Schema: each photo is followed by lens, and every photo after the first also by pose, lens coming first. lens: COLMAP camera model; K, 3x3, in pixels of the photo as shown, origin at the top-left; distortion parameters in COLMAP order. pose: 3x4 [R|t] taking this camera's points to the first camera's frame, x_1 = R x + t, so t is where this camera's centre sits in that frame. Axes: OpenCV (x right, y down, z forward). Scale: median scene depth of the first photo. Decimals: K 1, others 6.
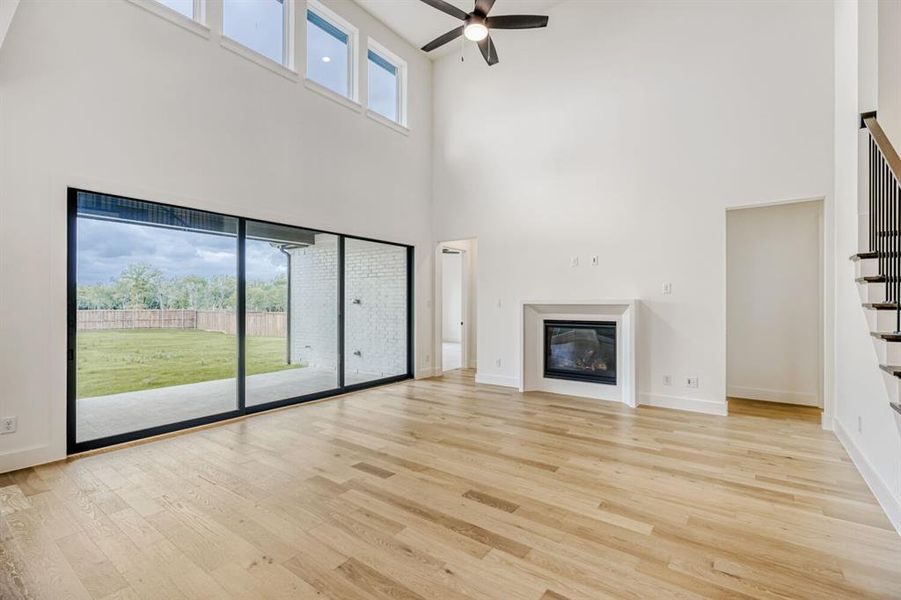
lens RADIAL K [[407.3, 0, 464.7], [0, 407.3, 303.8], [0, 0, 1]] dist [0.001941, 0.000274]
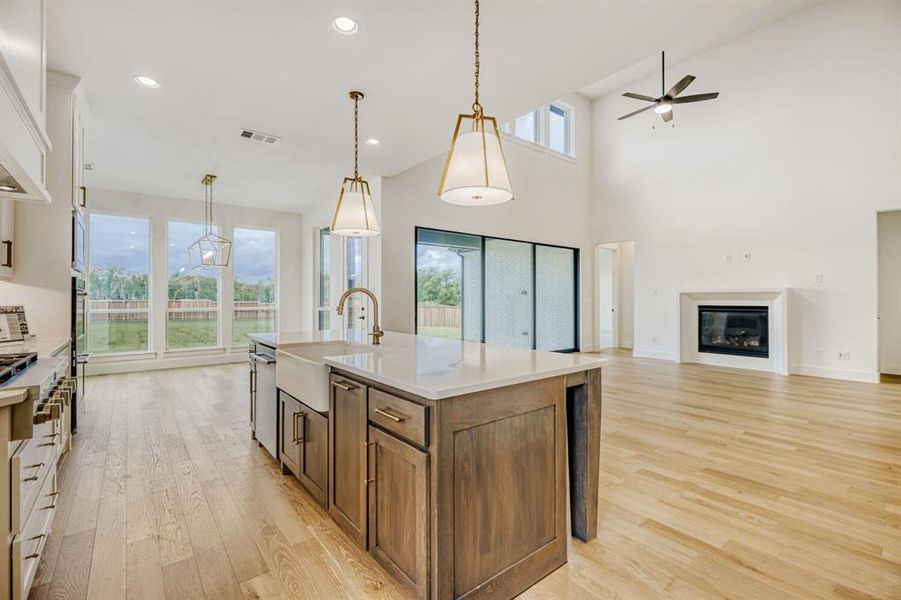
lens RADIAL K [[407.3, 0, 453.8], [0, 407.3, 296.1], [0, 0, 1]] dist [0.001941, 0.000274]
pose [[0.964756, -0.002938, -0.263129, -0.220632], [0.001295, 0.999979, -0.006418, 0.019929], [0.263142, 0.005851, 0.964739, -0.438407]]
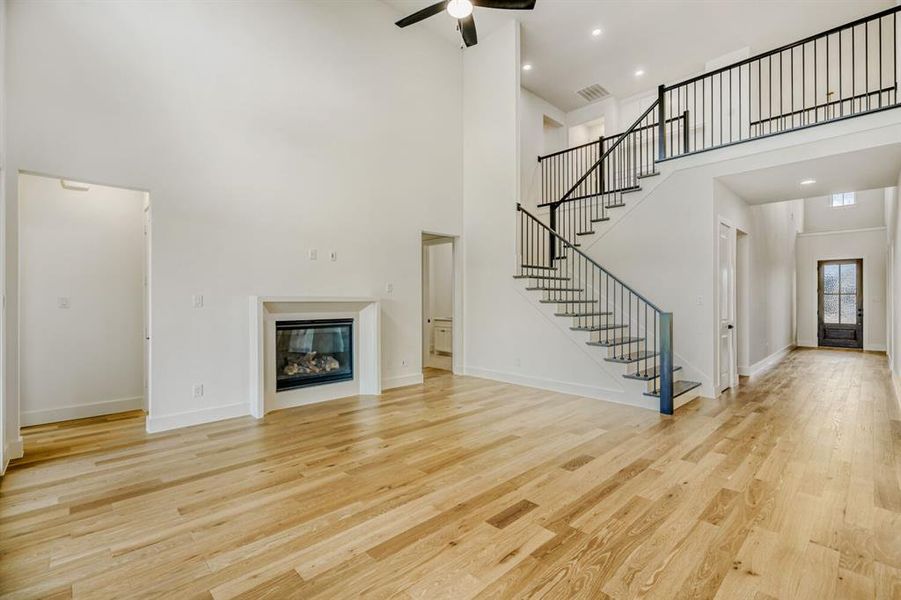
lens RADIAL K [[407.3, 0, 449.1], [0, 407.3, 299.2], [0, 0, 1]] dist [0.001941, 0.000274]
pose [[0.180105, 0.001049, 0.983647, -0.608588], [0.002763, 0.999995, -0.001573, -0.002481], [-0.983644, 0.003001, 0.180101, 0.582927]]
